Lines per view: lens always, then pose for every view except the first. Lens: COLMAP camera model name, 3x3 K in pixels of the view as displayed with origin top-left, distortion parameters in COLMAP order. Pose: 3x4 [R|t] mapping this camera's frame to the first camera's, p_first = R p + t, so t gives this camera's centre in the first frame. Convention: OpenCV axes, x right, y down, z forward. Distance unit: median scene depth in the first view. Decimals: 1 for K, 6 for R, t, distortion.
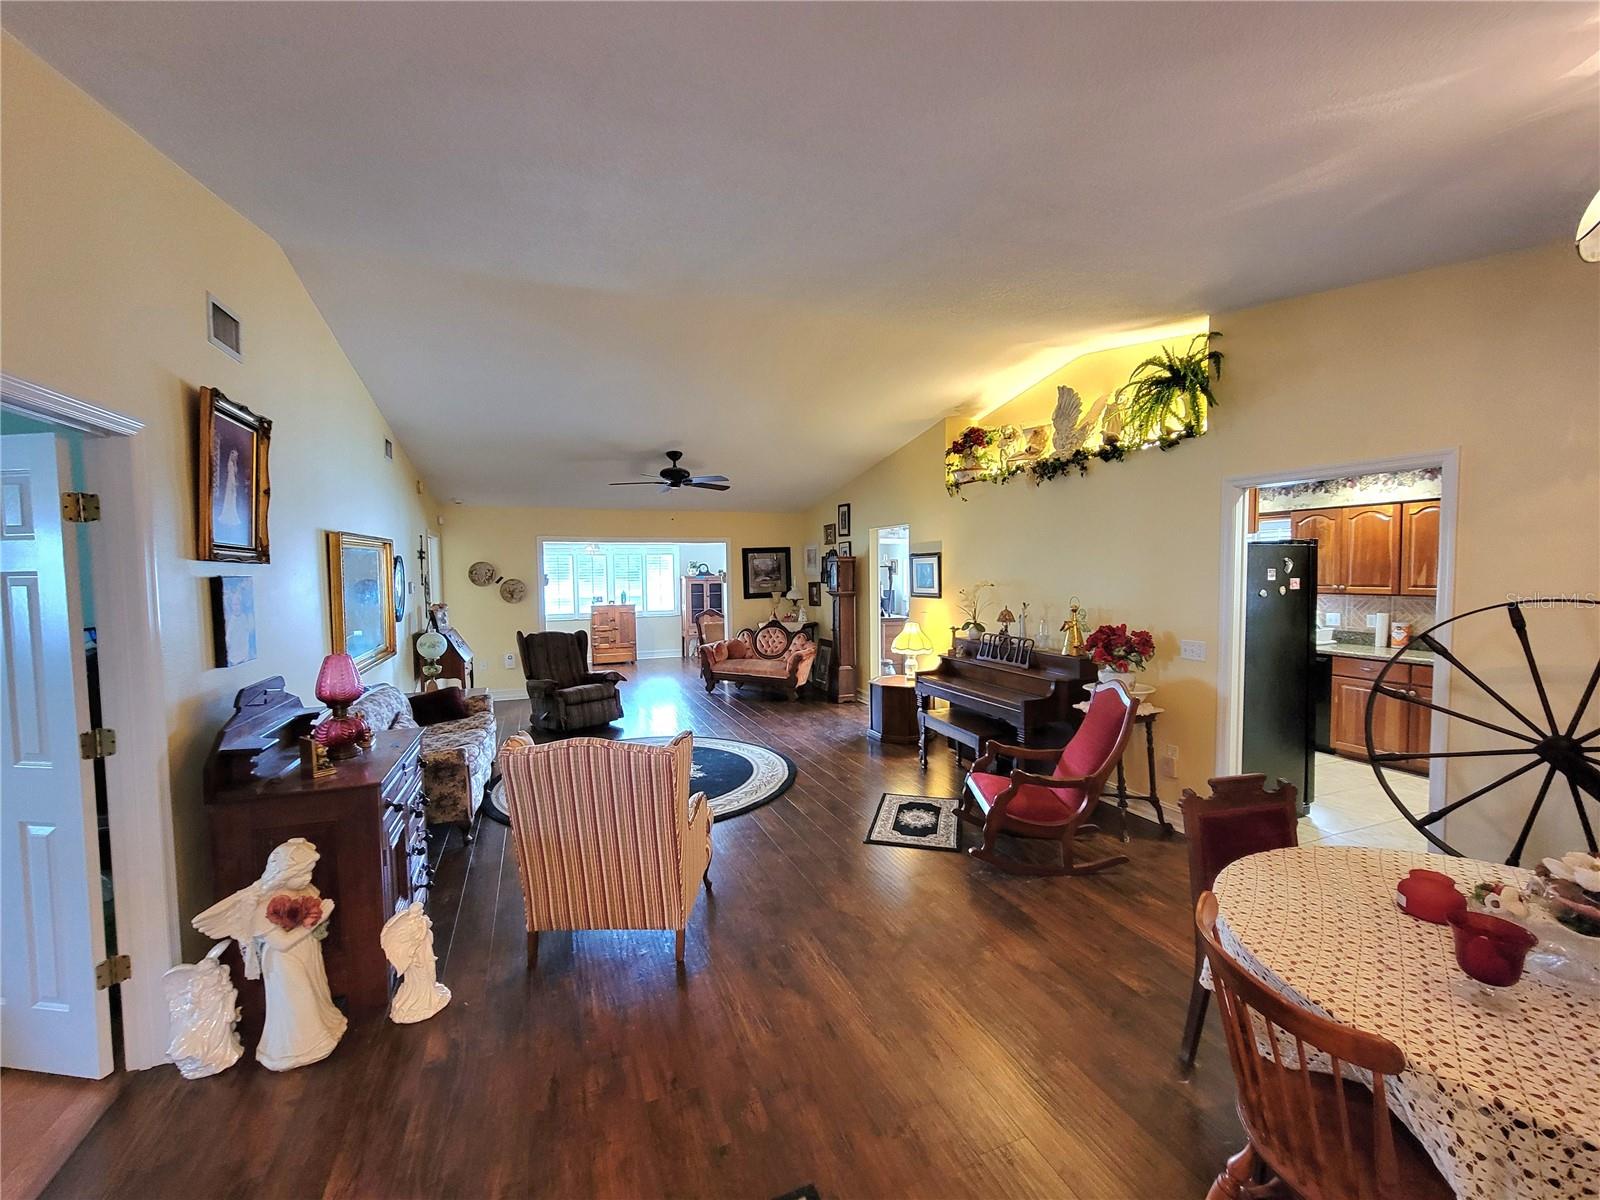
lens RADIAL K [[655.9, 0, 798.4], [0, 655.9, 599.6], [0, 0, 1]] dist [-0.002212, 0.000769]
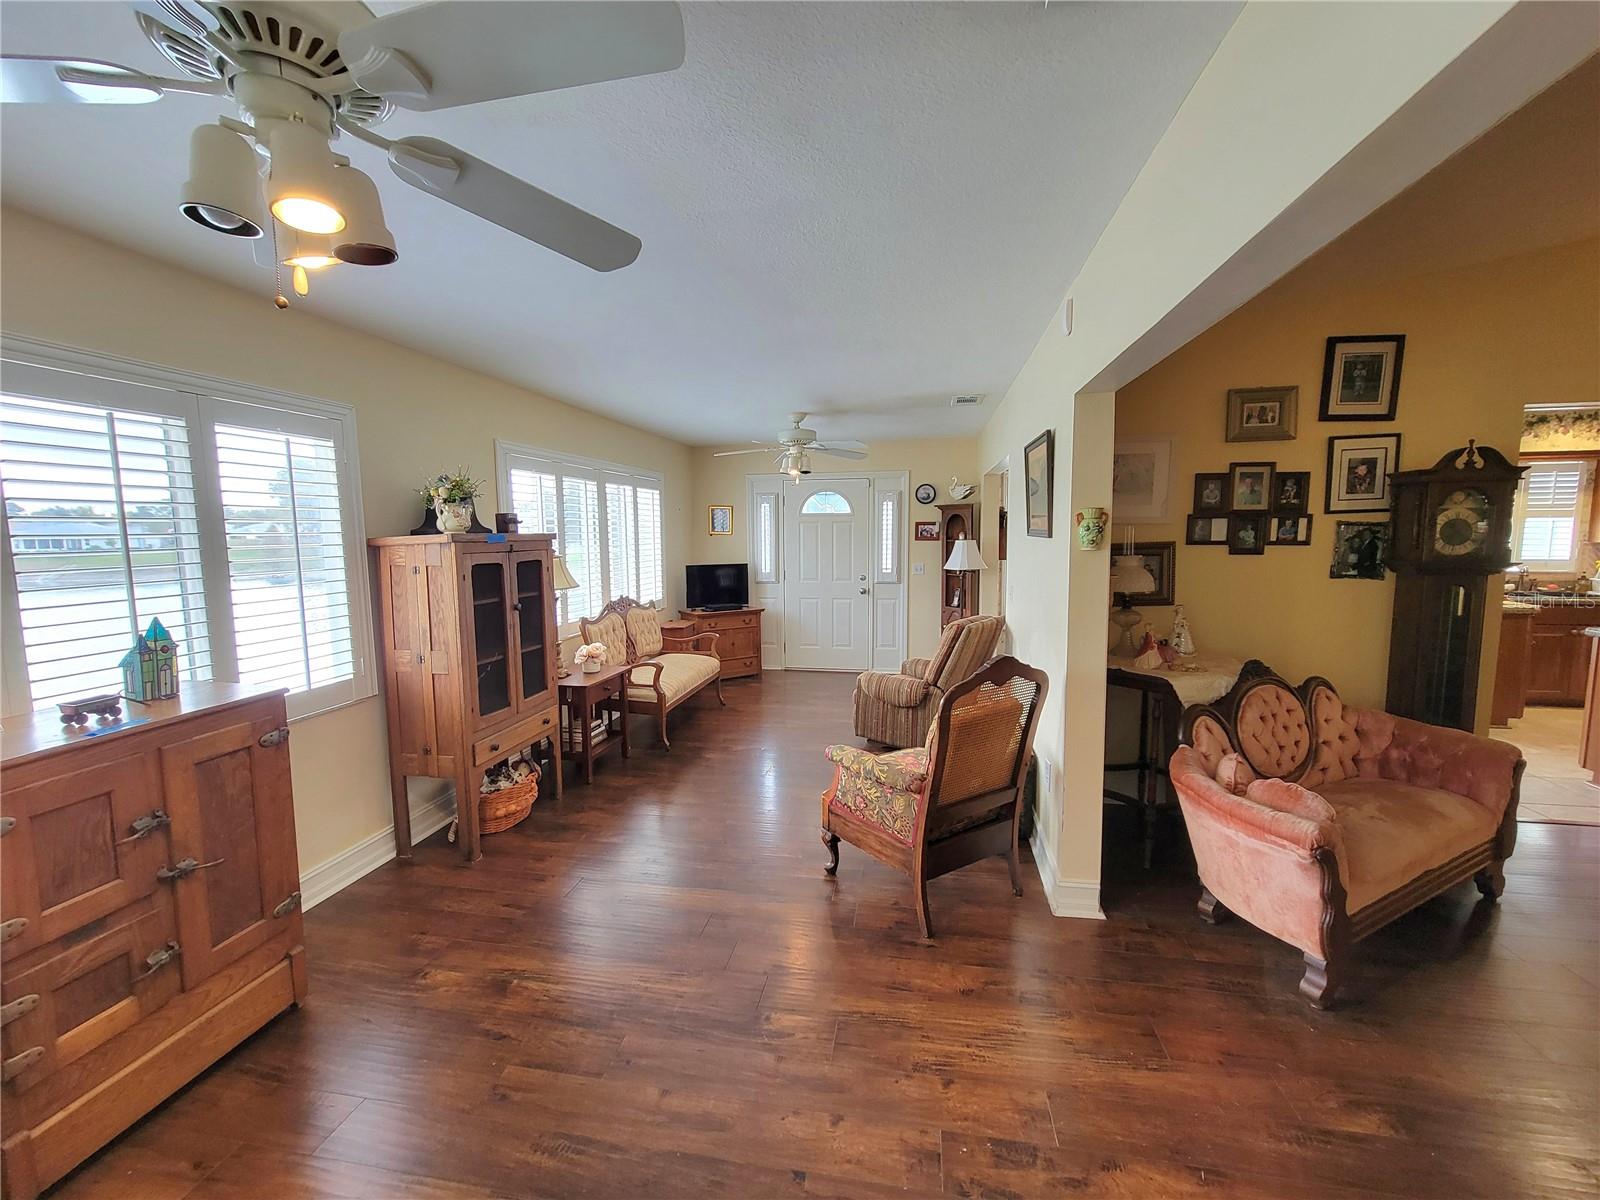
lens RADIAL K [[655.9, 0, 792.6], [0, 655.9, 595.8], [0, 0, 1]] dist [-0.002212, 0.000769]
pose [[0.518532, -0.084248, 0.850898, -0.486229], [0.041725, 0.996442, 0.073232, -0.039222], [-0.854039, -0.002469, 0.520202, 1.173000]]
